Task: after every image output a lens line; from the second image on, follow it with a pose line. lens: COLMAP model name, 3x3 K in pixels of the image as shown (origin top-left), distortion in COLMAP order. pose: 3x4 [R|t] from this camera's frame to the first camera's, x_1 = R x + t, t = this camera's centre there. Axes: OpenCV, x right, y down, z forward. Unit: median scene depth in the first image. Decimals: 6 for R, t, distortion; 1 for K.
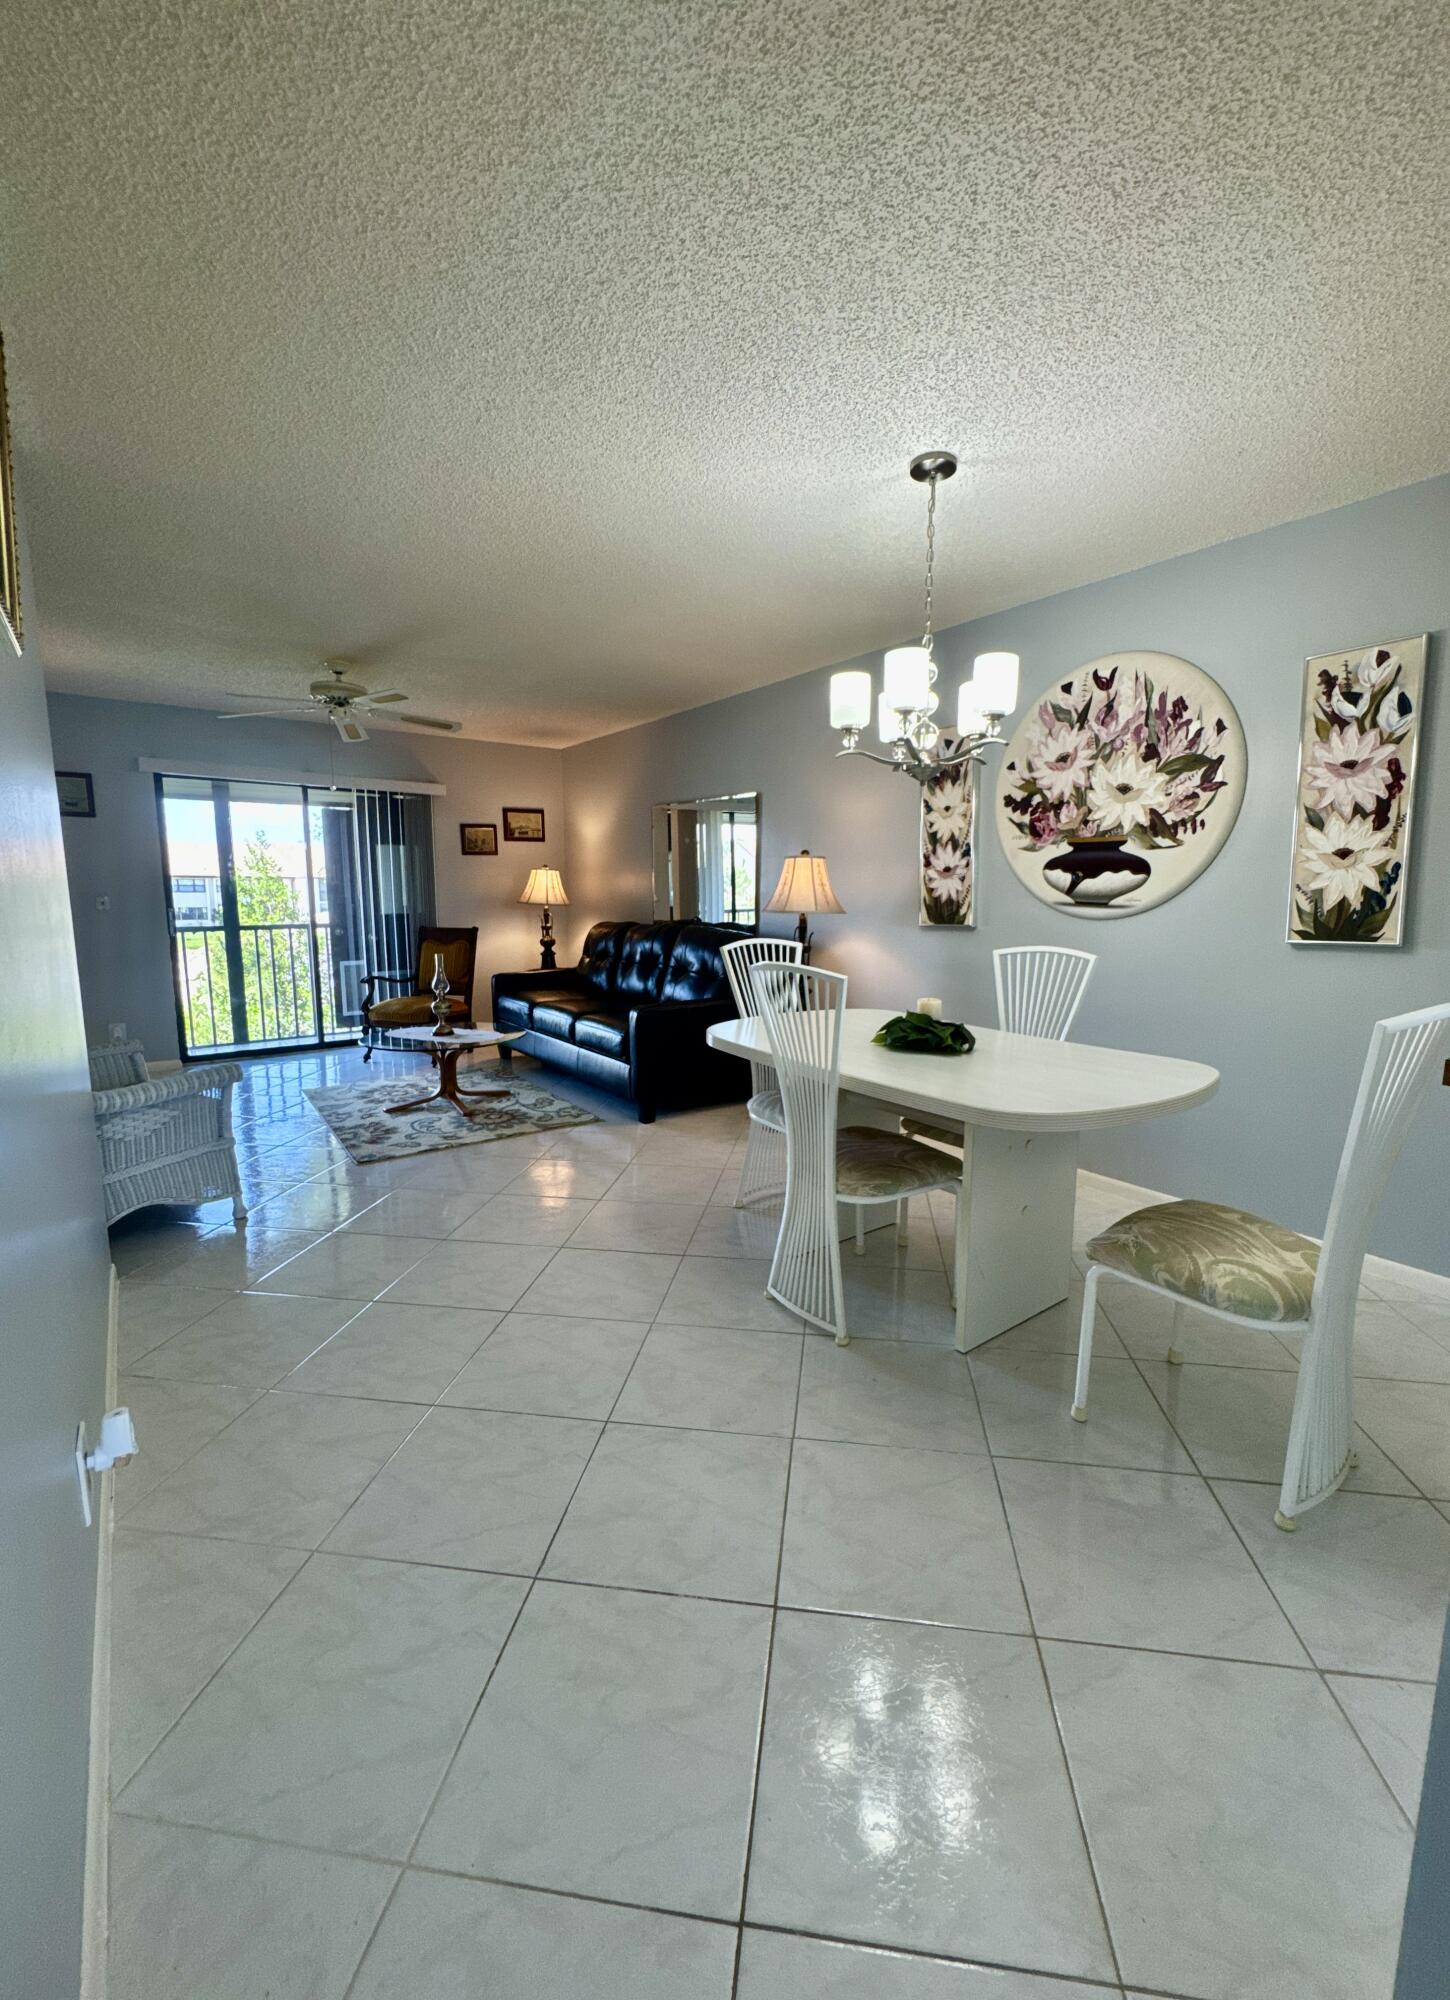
lens RADIAL K [[801.8, 0, 742.2], [0, 801.8, 1000.5], [0, 0, 1]] dist [-0.000668, 0.000048]
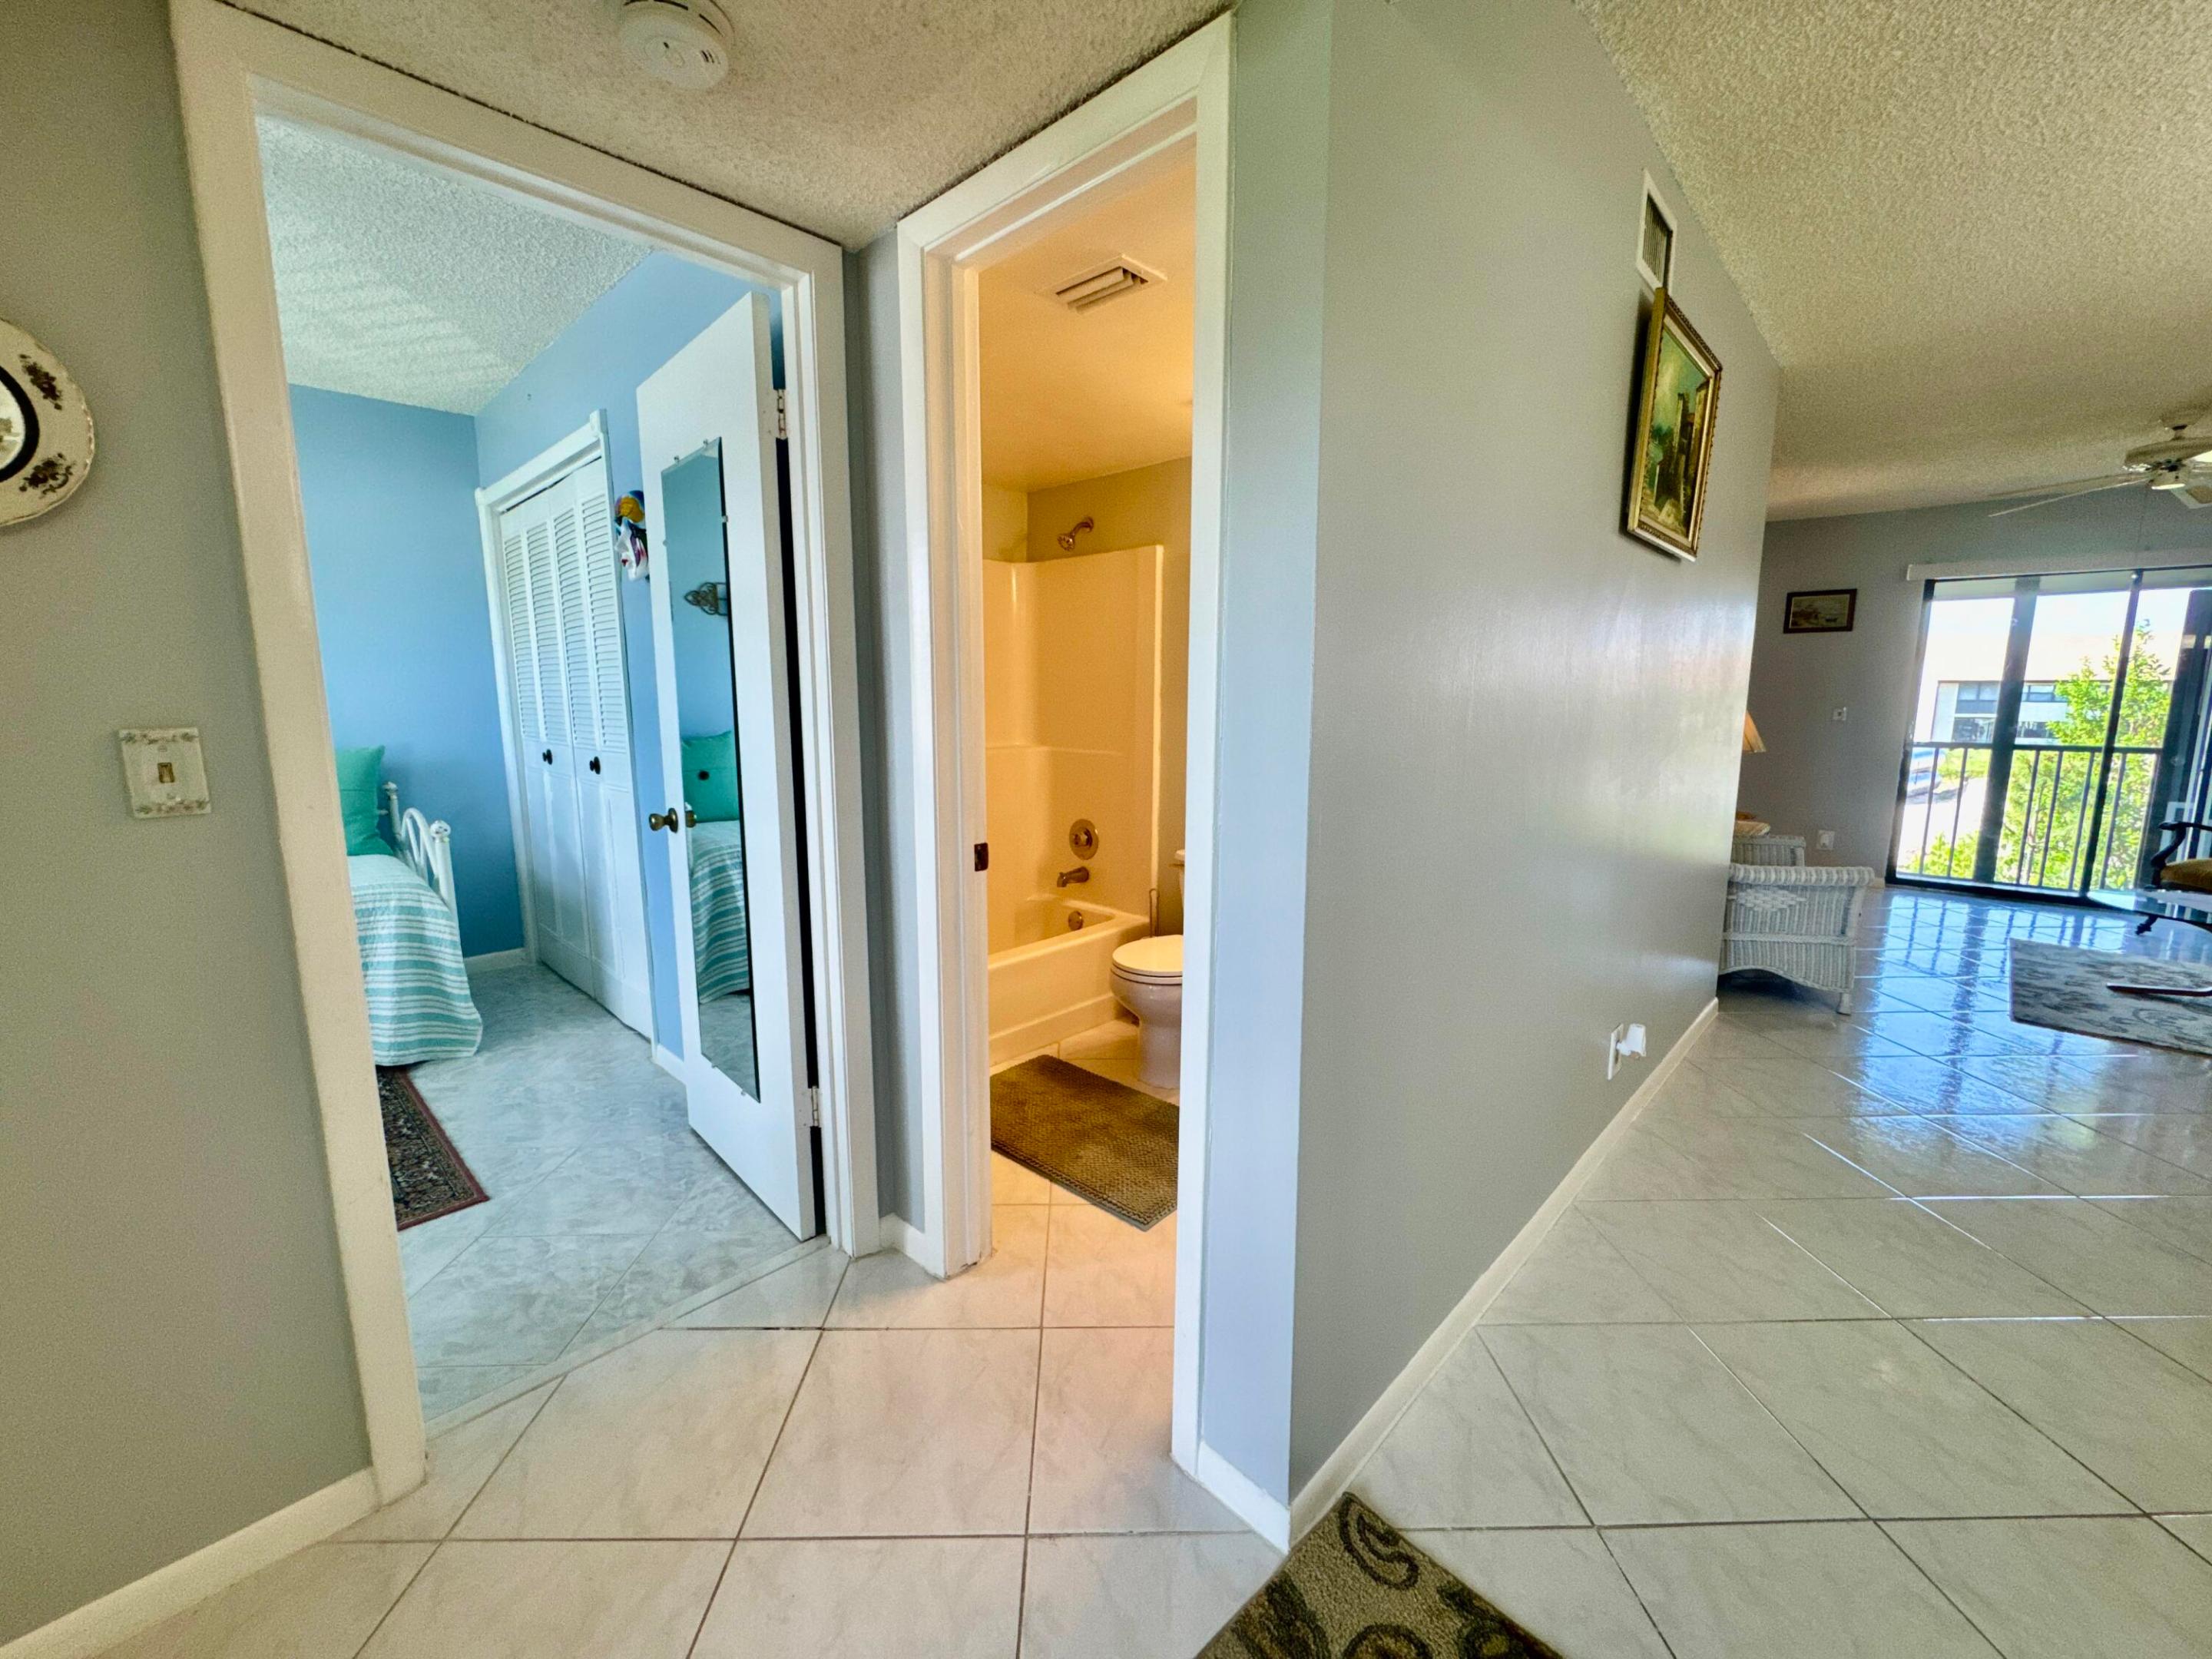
lens RADIAL K [[882.5, 0, 1110.7], [0, 882.5, 823.6], [0, 0, 1]] dist [-0.000312, 0.000287]
pose [[0.157053, 0.142874, -0.977201, 0.284859], [-0.139073, 0.982820, 0.121344, 0.015987], [0.977749, 0.116845, 0.174225, -0.156300]]
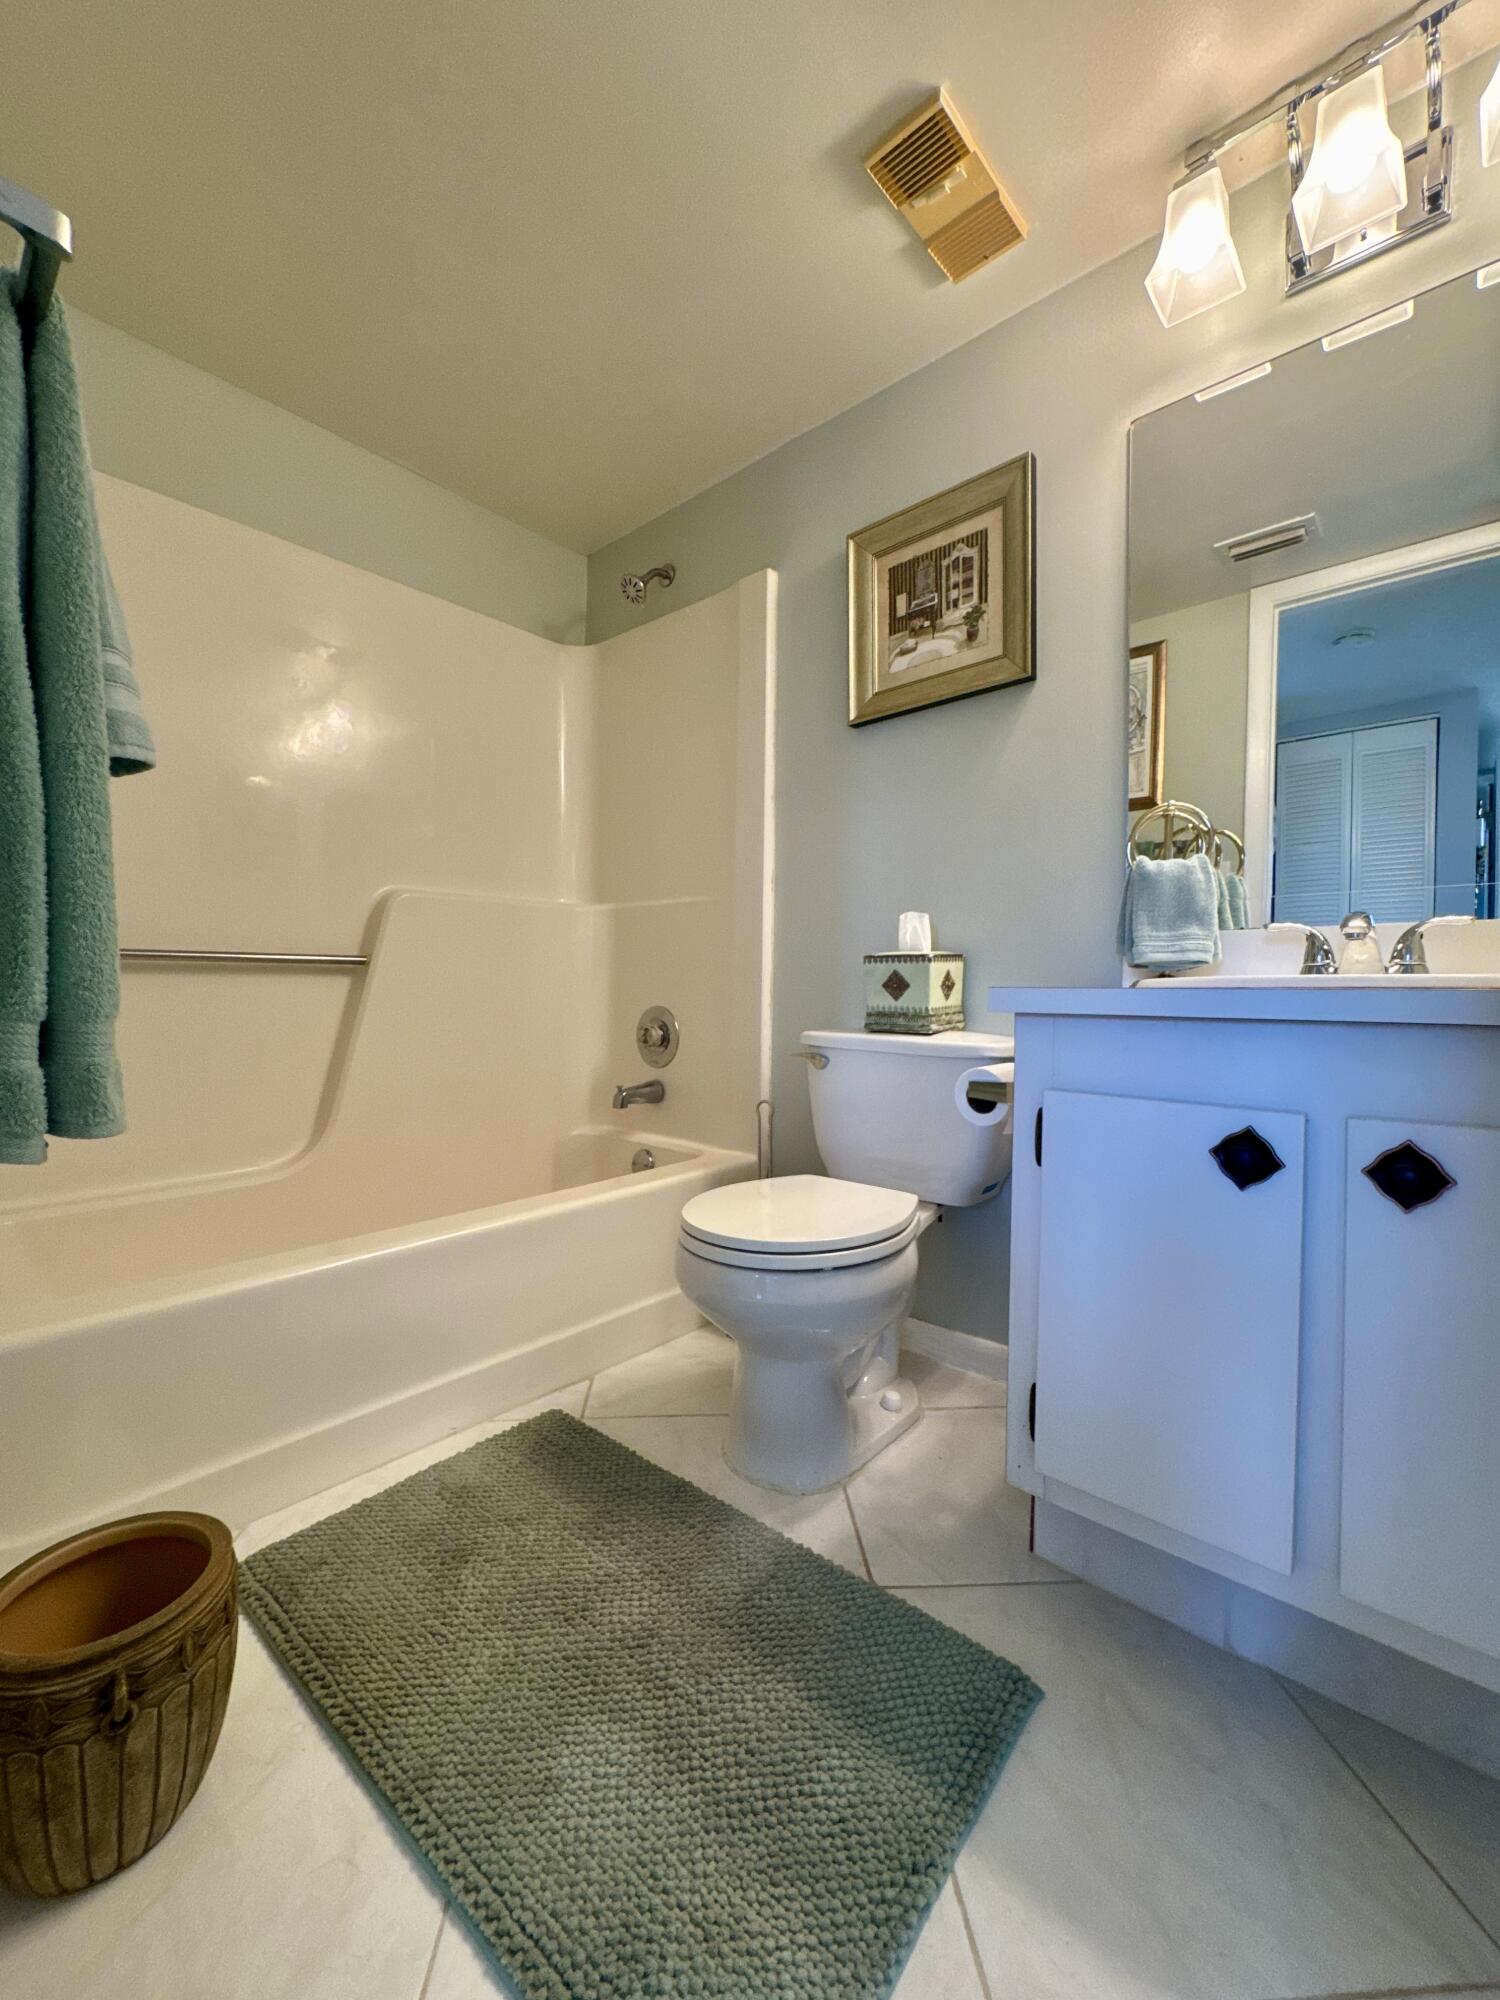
lens RADIAL K [[802.9, 0, 755.1], [0, 802.9, 998.2], [0, 0, 1]] dist [-0.002644, -0.000201]
pose [[0.192477, 0.011602, -0.981233, -0.129055], [-0.142842, 0.989611, -0.016318, 0.139764], [0.970850, 0.143302, 0.192135, -0.049662]]
